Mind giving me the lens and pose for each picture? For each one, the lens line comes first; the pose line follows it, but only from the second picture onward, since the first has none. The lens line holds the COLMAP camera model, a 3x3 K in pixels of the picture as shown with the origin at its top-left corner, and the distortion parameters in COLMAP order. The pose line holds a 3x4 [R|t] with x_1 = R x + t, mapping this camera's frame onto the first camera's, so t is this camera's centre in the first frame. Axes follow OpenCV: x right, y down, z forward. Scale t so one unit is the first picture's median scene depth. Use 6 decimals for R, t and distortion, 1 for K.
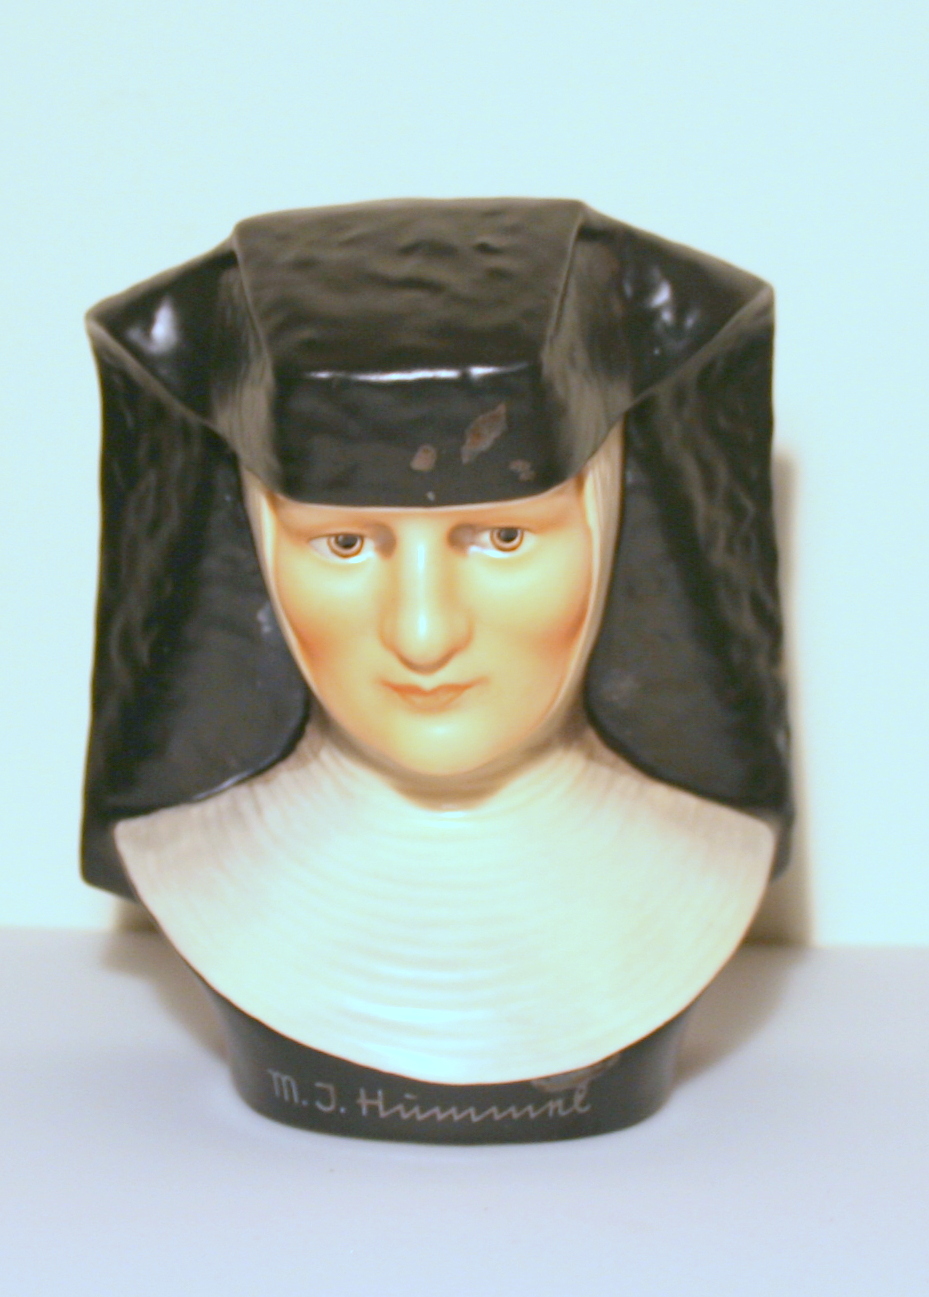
lens RADIAL K [[3608.7, 0, 464.5], [0, 3608.7, 648.5], [0, 0, 1]] dist [-0.177839, -0.298409]
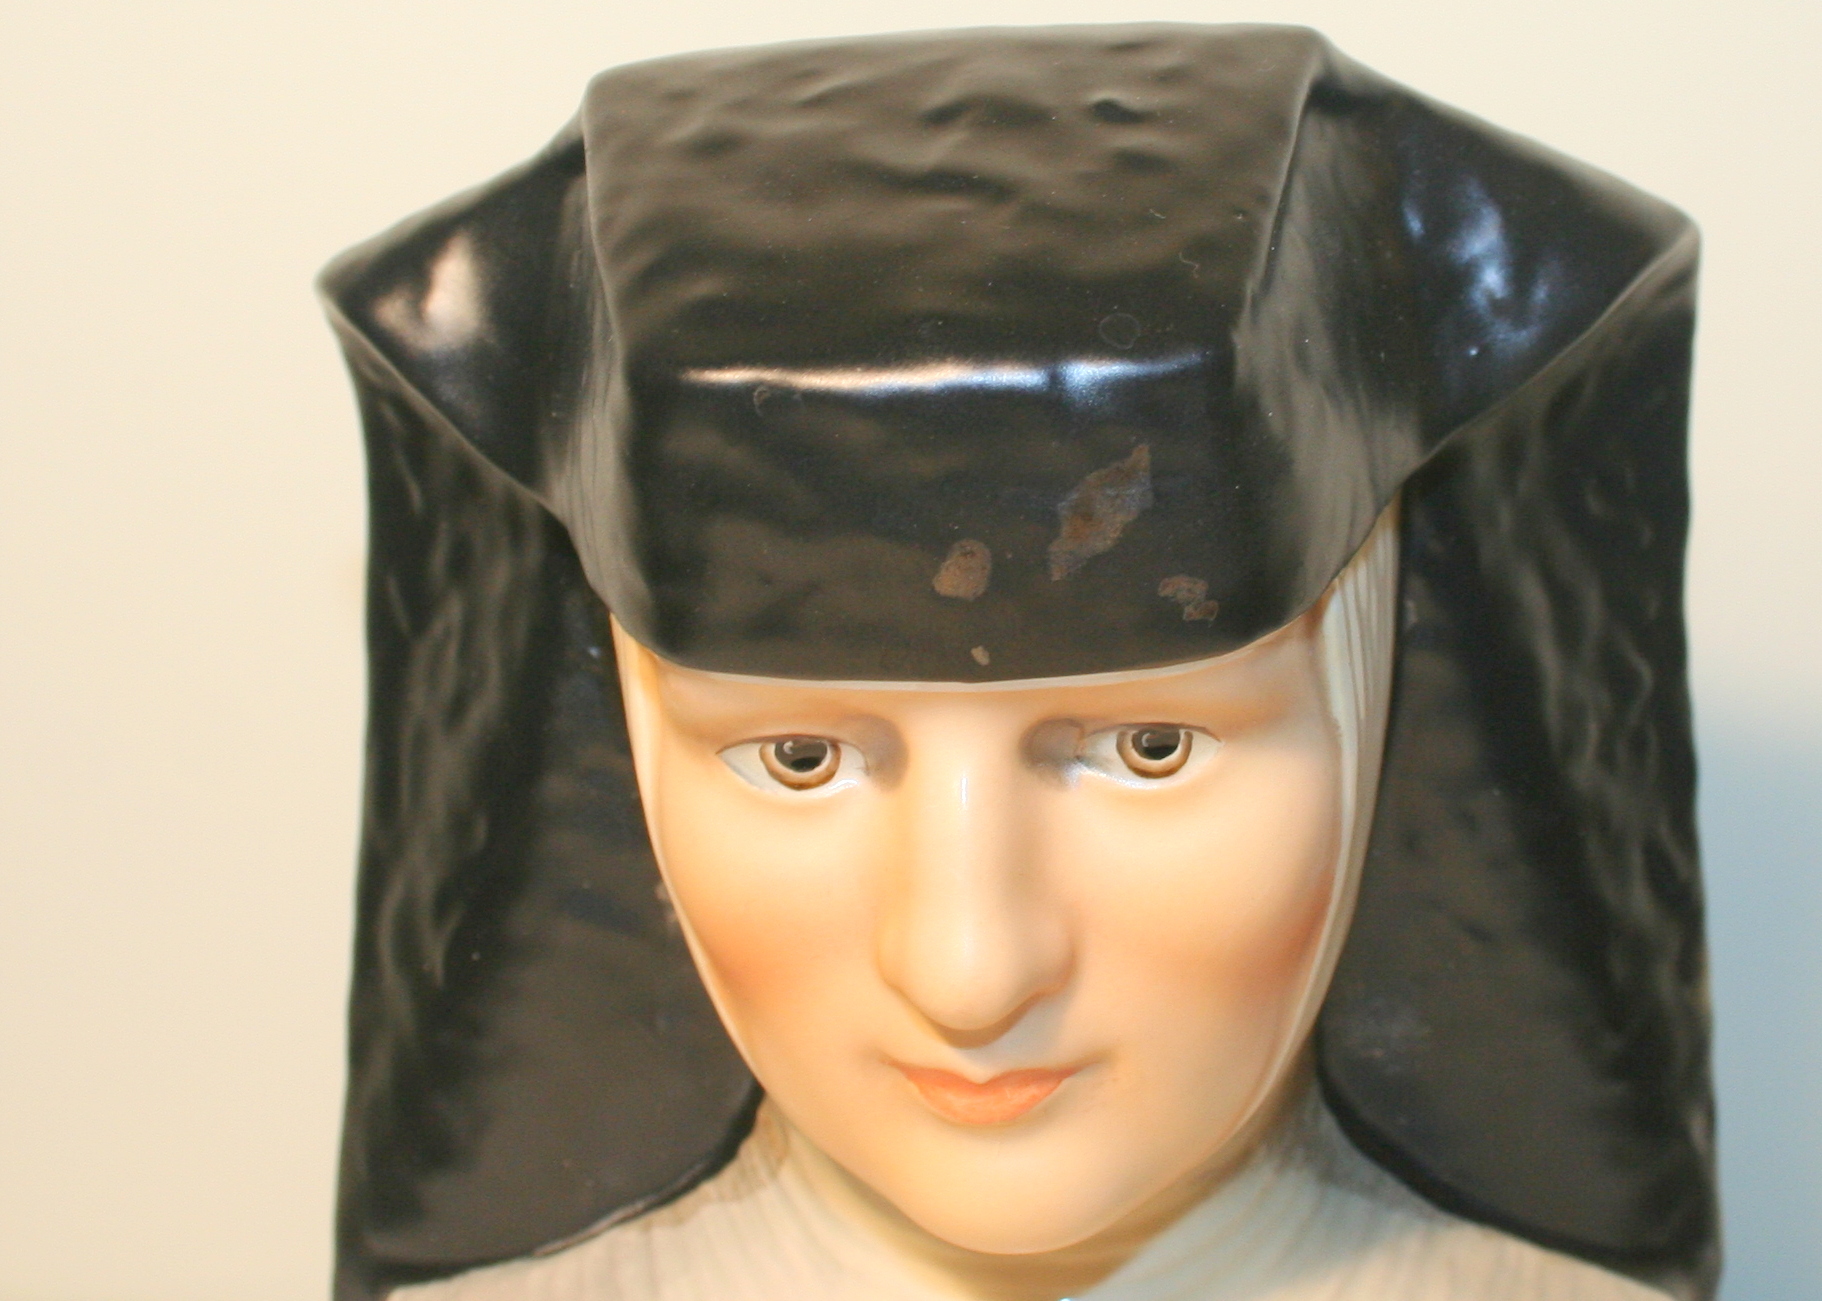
lens RADIAL K [[5069.5, 0, 911.0], [0, 5069.5, 650.5], [0, 0, 1]] dist [-0.177839, -0.298409]
pose [[0.999099, 0.004323, -0.042226, 0.007148], [-0.005980, 0.999214, -0.039198, -0.015895], [0.042023, 0.039415, 0.998339, 0.326573]]
